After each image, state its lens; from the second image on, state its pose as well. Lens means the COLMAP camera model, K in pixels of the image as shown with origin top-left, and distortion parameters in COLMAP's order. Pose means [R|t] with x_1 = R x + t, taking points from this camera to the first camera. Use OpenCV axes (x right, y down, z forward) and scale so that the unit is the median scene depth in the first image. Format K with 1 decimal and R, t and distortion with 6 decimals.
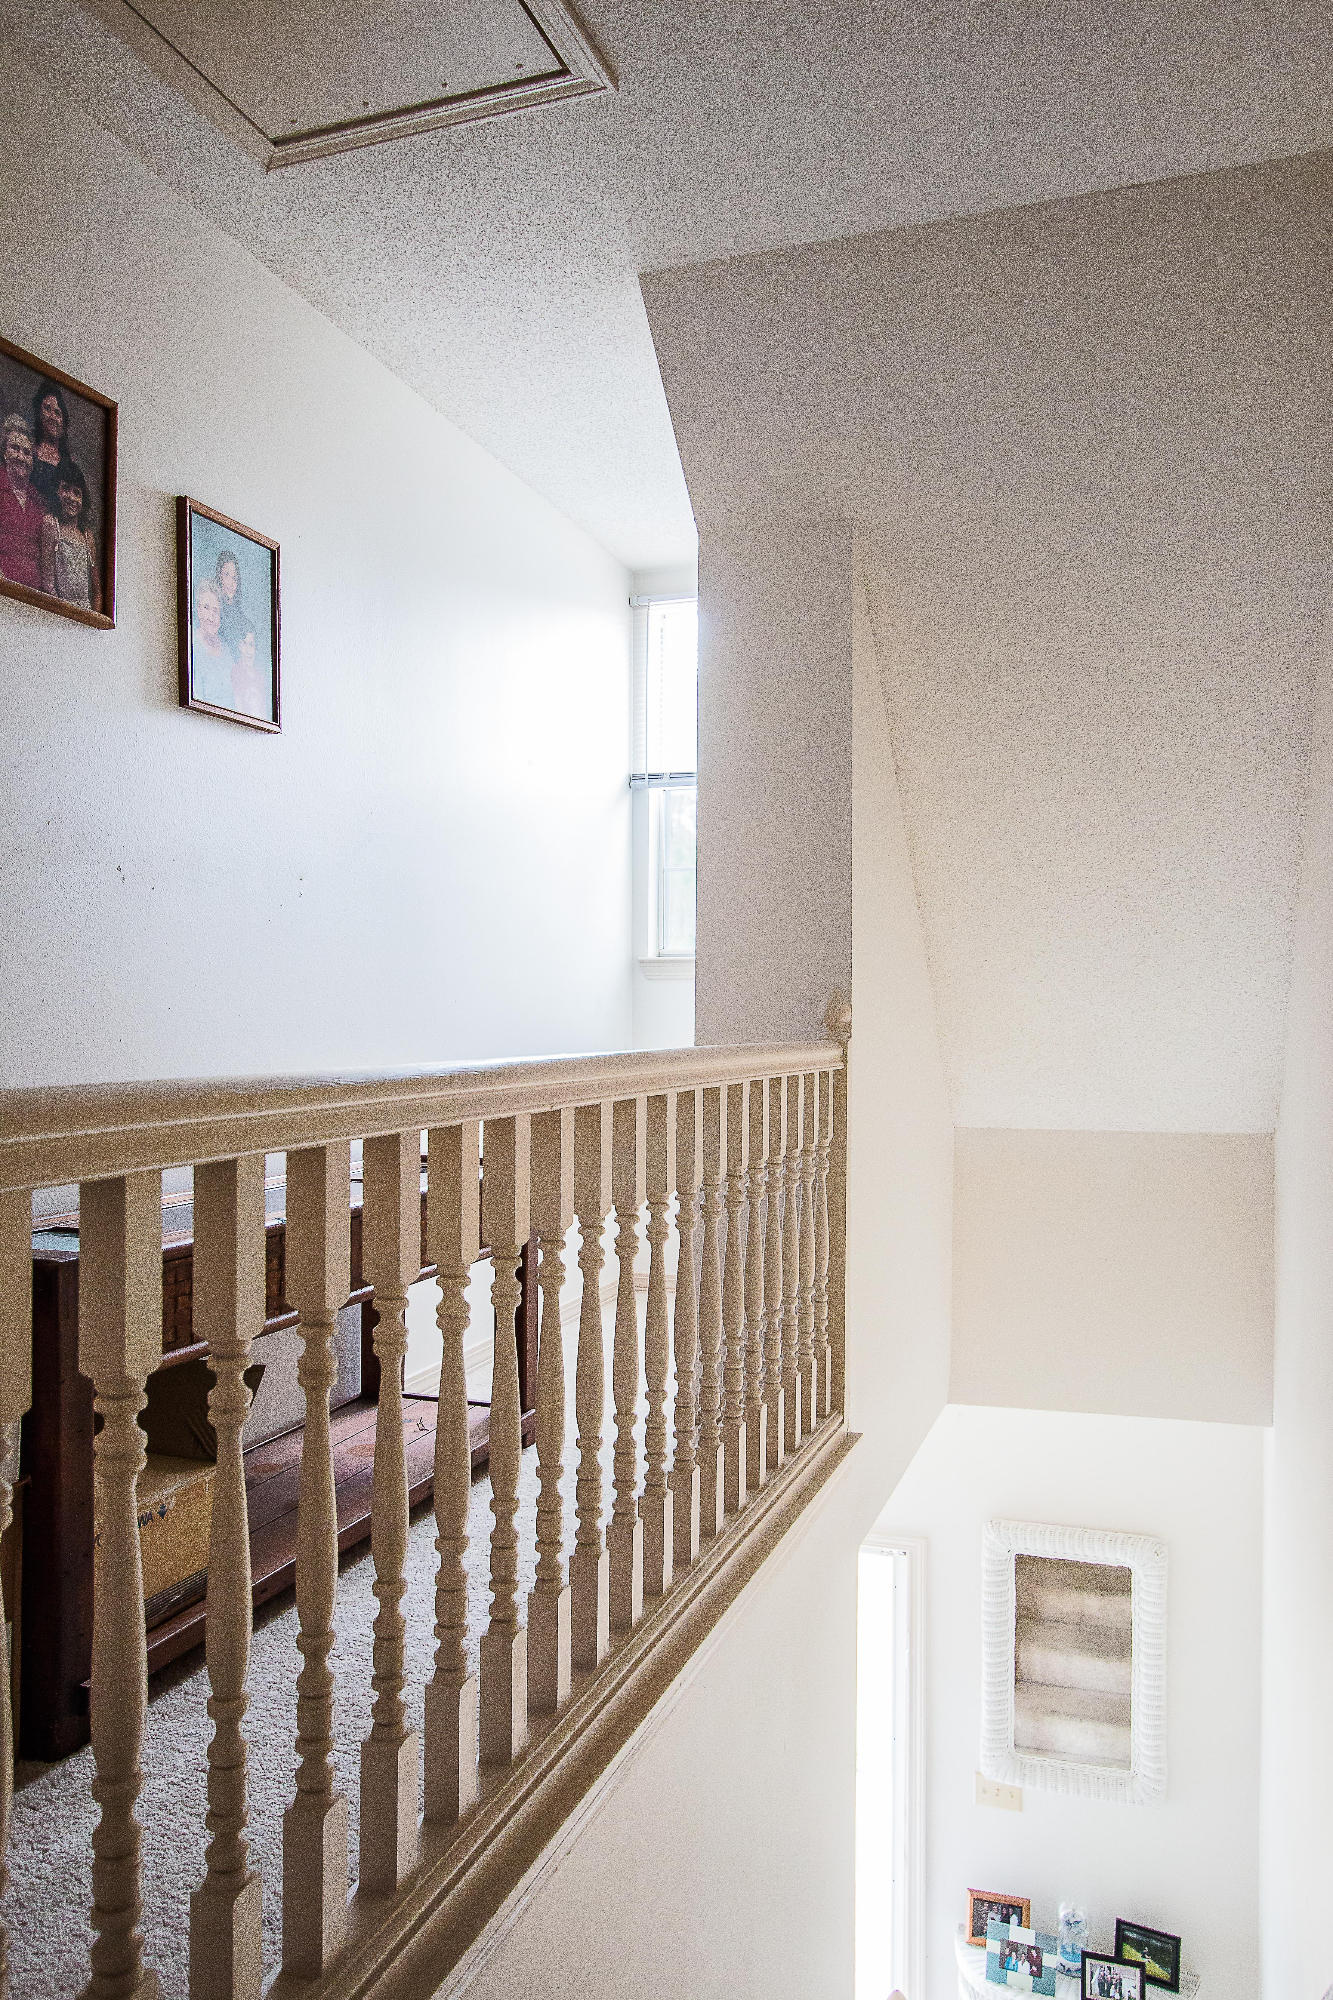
lens RADIAL K [[1400.4, 0, 666.5], [0, 1400.4, 1000.0], [0, 0, 1]] dist [-0.025036, 0.060621]
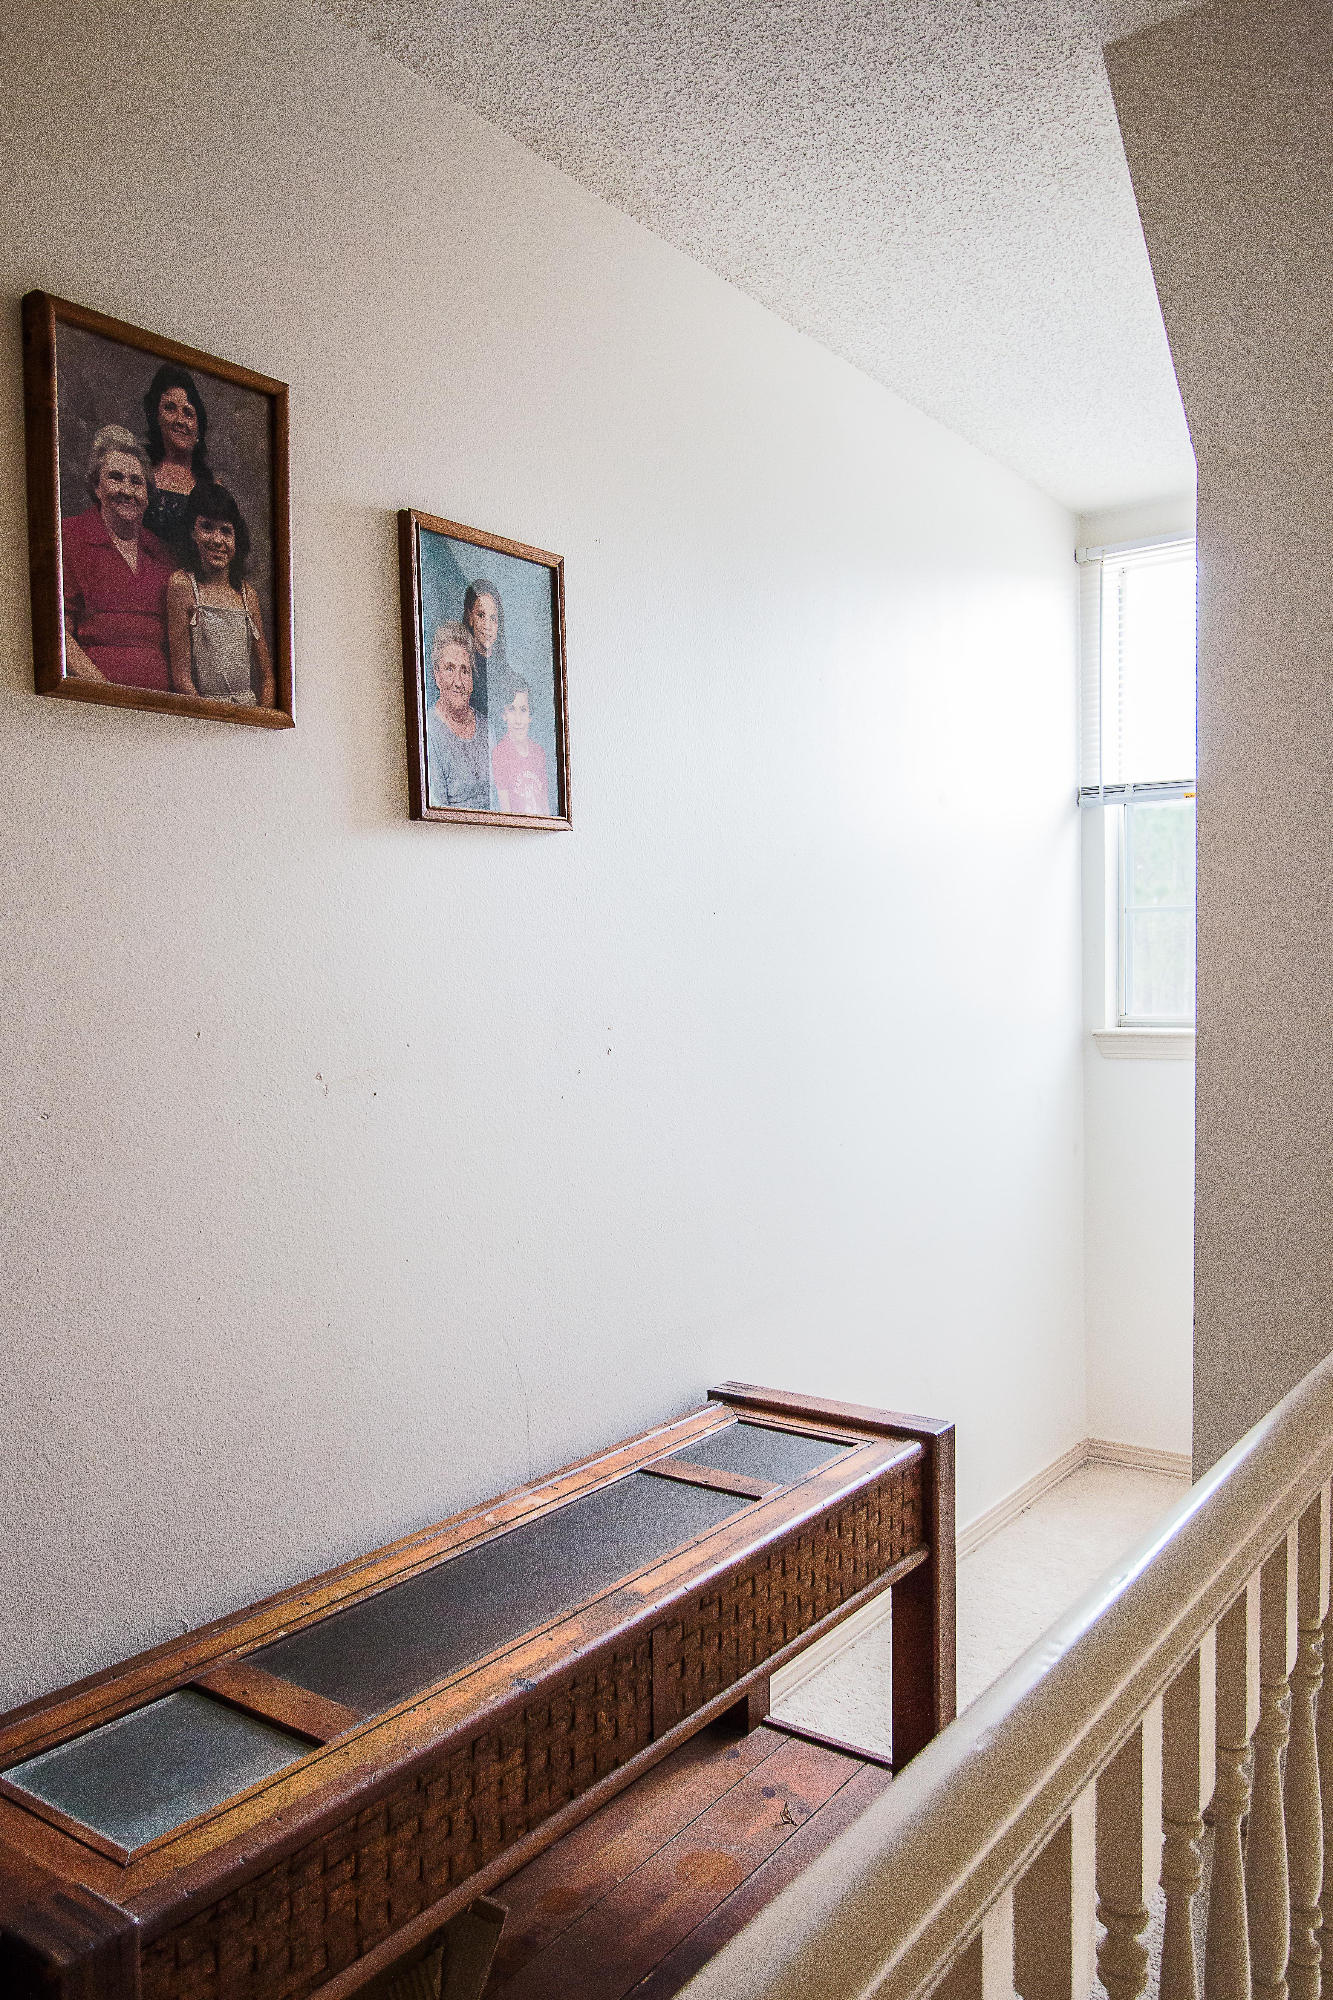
lens RADIAL K [[1400.4, 0, 666.5], [0, 1400.4, 1000.0], [0, 0, 1]] dist [-0.025036, 0.060621]
pose [[0.954262, -0.007308, -0.298882, -0.026764], [0.019731, 0.999061, 0.038567, -0.158693], [0.298320, -0.042701, 0.953510, 0.412736]]
